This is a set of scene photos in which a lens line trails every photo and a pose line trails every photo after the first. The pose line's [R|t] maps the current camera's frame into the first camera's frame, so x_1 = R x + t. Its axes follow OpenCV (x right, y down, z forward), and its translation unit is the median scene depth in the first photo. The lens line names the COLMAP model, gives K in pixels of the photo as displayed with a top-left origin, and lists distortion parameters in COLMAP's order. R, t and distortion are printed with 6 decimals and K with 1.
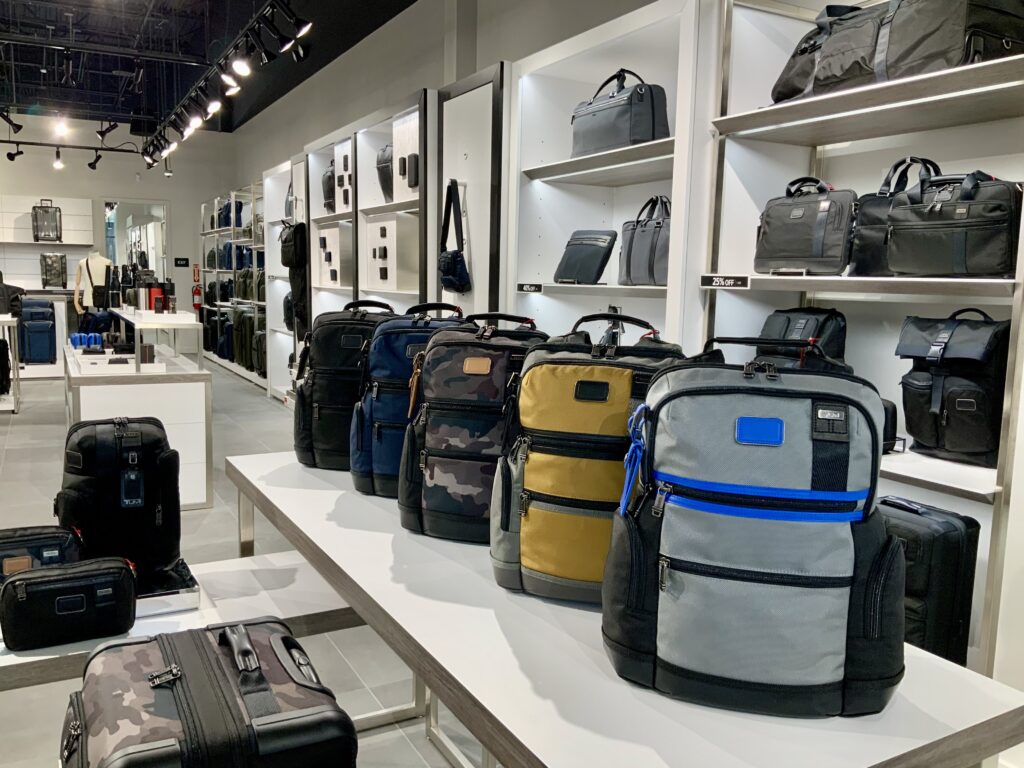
lens RADIAL K [[849.6, 0, 512.0], [0, 849.6, 384.0], [0, 0, 1]] dist [0.054658, -0.117218]
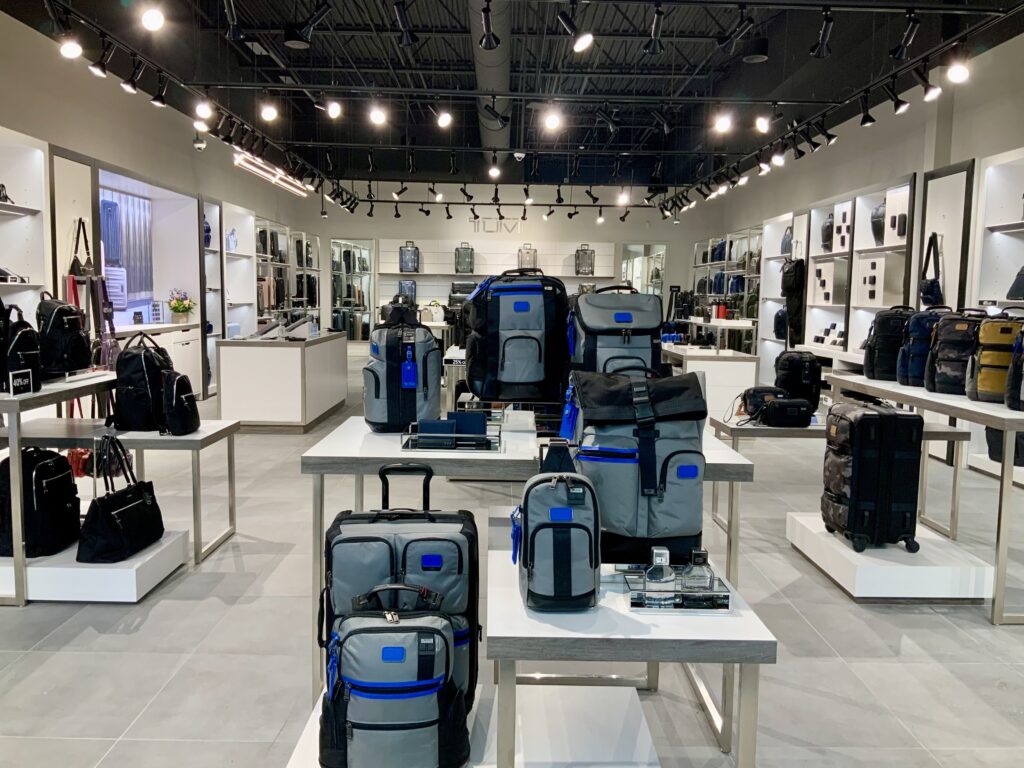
lens RADIAL K [[844.3, 0, 508.8], [0, 844.3, 383.3], [0, 0, 1]] dist [0.109473, -0.228530]
pose [[0.880980, 0.041614, -0.471319, -0.009447], [-0.055111, 0.998370, -0.014864, 0.120255], [0.469932, 0.039070, 0.881837, -0.890564]]
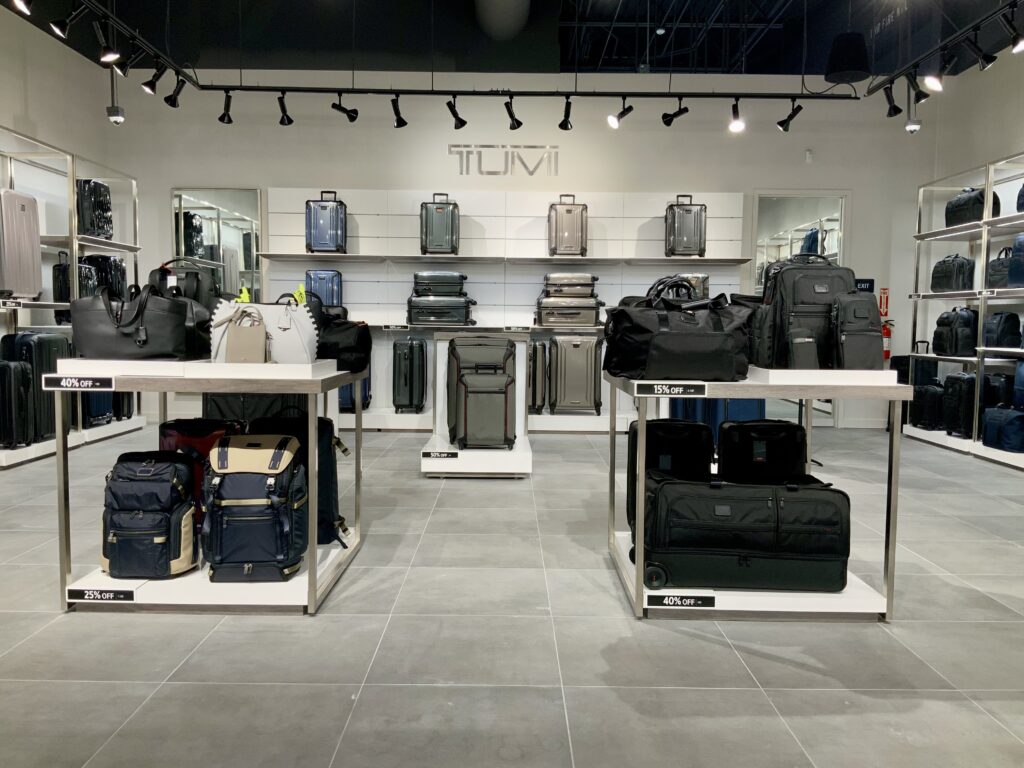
lens RADIAL K [[844.3, 0, 508.8], [0, 844.3, 383.3], [0, 0, 1]] dist [0.109473, -0.228530]
pose [[0.877918, 0.022871, -0.478264, -1.222126], [-0.050824, 0.997667, -0.045584, -0.107674], [0.476105, 0.064326, 0.877032, 1.260026]]
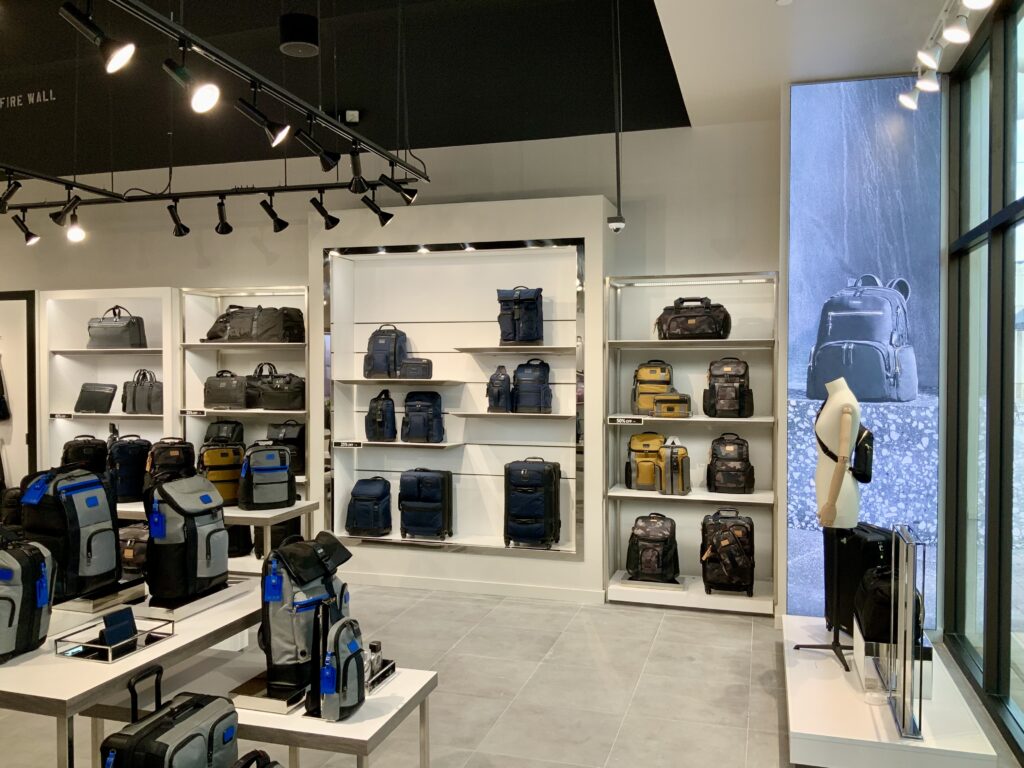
lens RADIAL K [[844.3, 0, 508.8], [0, 844.3, 383.3], [0, 0, 1]] dist [0.109473, -0.228530]
pose [[0.711295, -0.036814, 0.701929, -0.667213], [0.101657, 0.993516, -0.050906, 0.005275], [-0.695504, 0.107565, 0.710426, -1.094859]]
